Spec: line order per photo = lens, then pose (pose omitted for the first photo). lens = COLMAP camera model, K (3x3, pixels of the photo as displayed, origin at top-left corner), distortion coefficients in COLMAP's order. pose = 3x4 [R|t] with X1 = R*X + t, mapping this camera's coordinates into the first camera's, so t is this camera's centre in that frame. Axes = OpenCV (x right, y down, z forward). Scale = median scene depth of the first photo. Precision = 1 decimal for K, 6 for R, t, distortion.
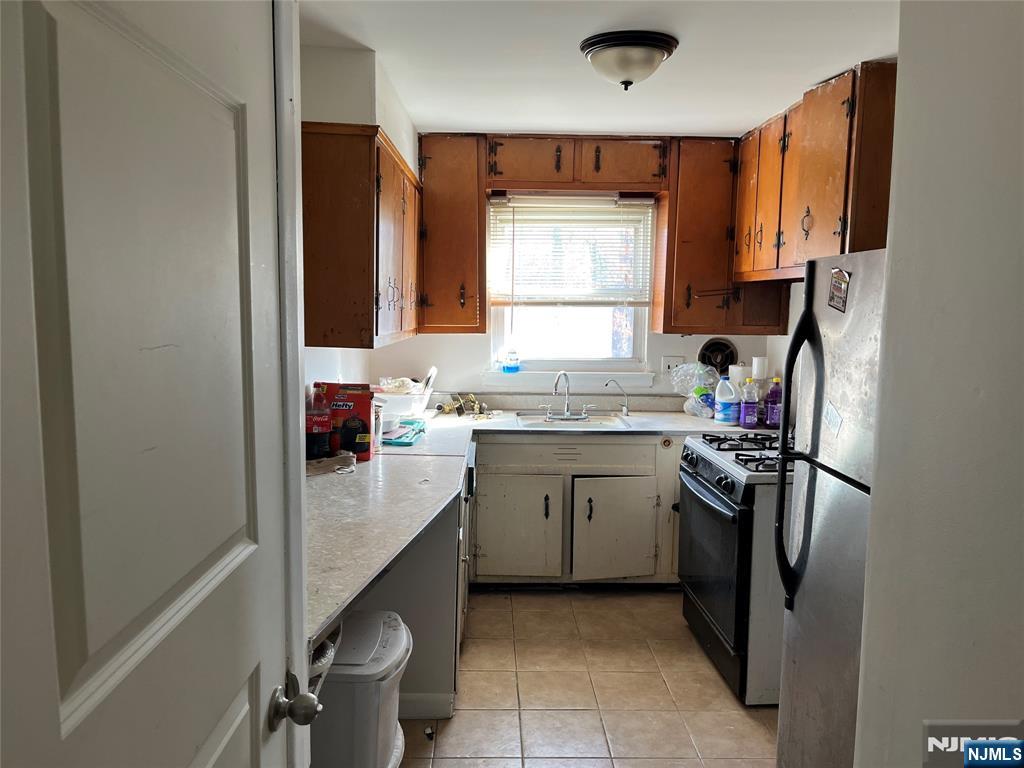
lens RADIAL K [[773.9, 0, 514.6], [0, 773.9, 386.9], [0, 0, 1]] dist [0.035437, -0.005174]
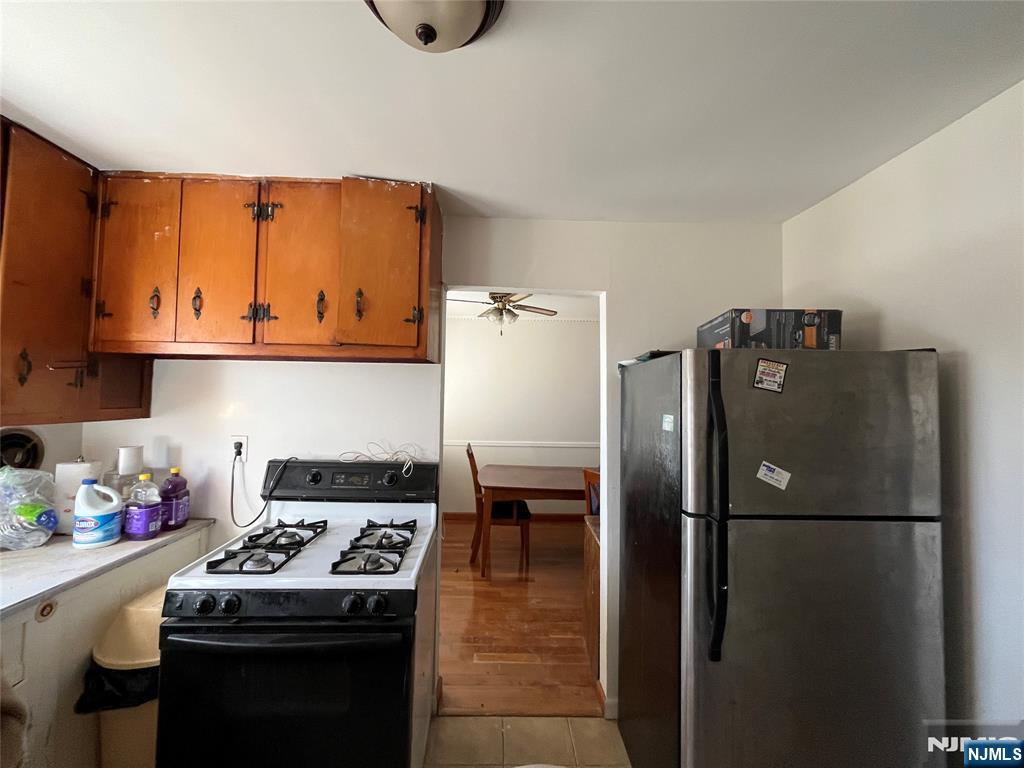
lens RADIAL K [[415.3, 0, 517.5], [0, 415.3, 380.7], [0, 0, 1]] dist [0.000034, -0.000124]
pose [[0.016355, 0.027531, 0.999487, -0.115942], [0.097147, 0.994848, -0.028993, -0.055950], [-0.995136, 0.097572, 0.013596, 0.591588]]
